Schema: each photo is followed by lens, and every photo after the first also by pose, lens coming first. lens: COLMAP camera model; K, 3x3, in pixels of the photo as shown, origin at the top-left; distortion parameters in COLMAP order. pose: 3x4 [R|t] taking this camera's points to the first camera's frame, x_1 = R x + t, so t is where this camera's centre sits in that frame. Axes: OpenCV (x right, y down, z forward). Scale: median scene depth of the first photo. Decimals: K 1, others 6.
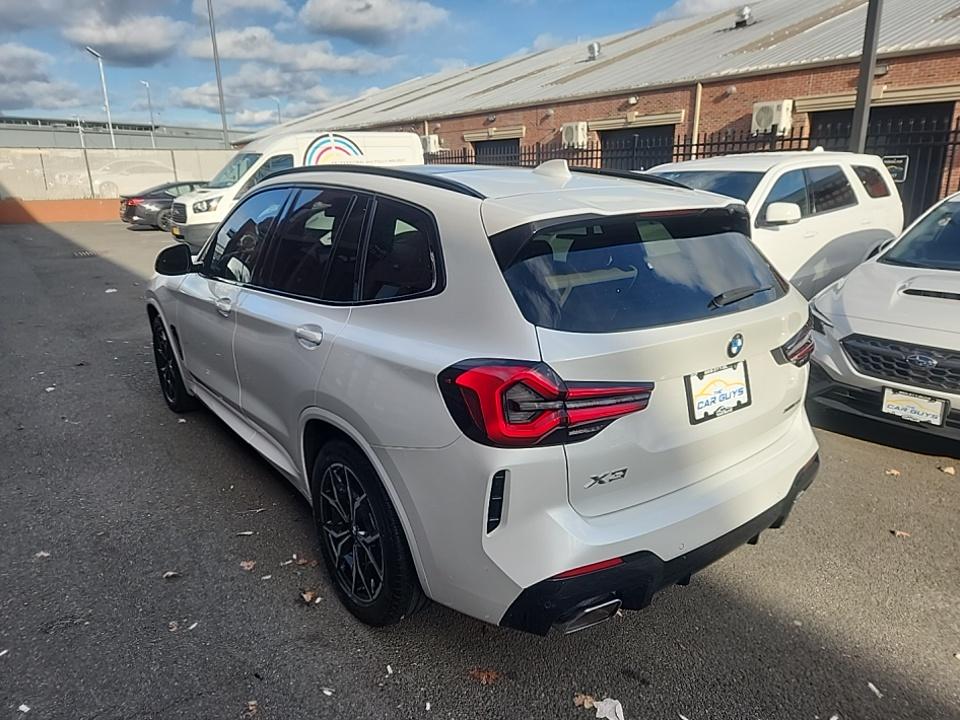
lens RADIAL K [[656.2, 0, 486.0], [0, 656.2, 369.3], [0, 0, 1]] dist [0.052397, -0.041375]
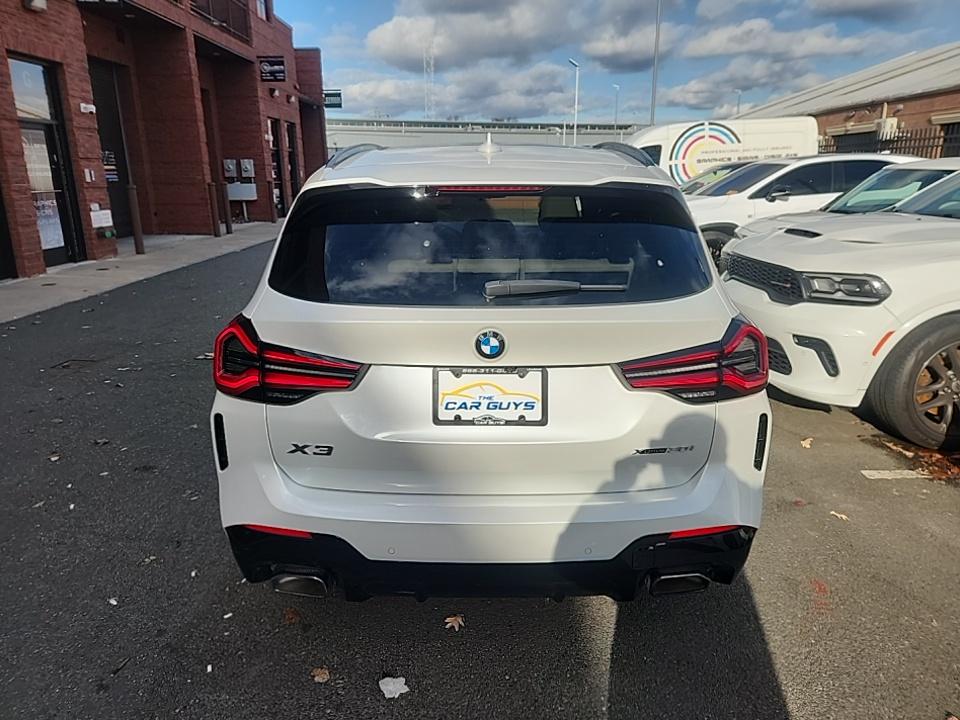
lens RADIAL K [[656.2, 0, 478.7], [0, 656.2, 353.1], [0, 0, 1]] dist [0.052397, -0.041375]
pose [[0.787768, 0.166359, -0.593082, 0.821505], [-0.174752, 0.983638, 0.043793, -0.056471], [0.590664, 0.069144, 0.803950, 0.299937]]
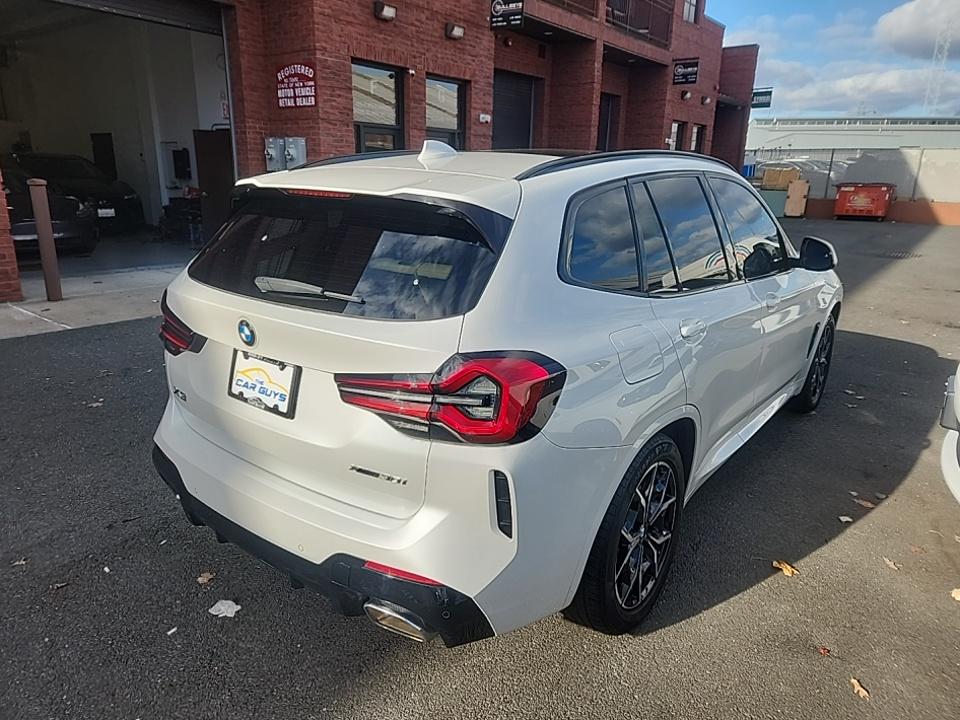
lens RADIAL K [[656.2, 0, 482.2], [0, 656.2, 366.3], [0, 0, 1]] dist [0.052397, -0.041375]
pose [[0.262927, 0.287352, -0.921031, 1.272526], [-0.296294, 0.932538, 0.206358, -0.269934], [0.918194, 0.218638, 0.330330, 0.955413]]
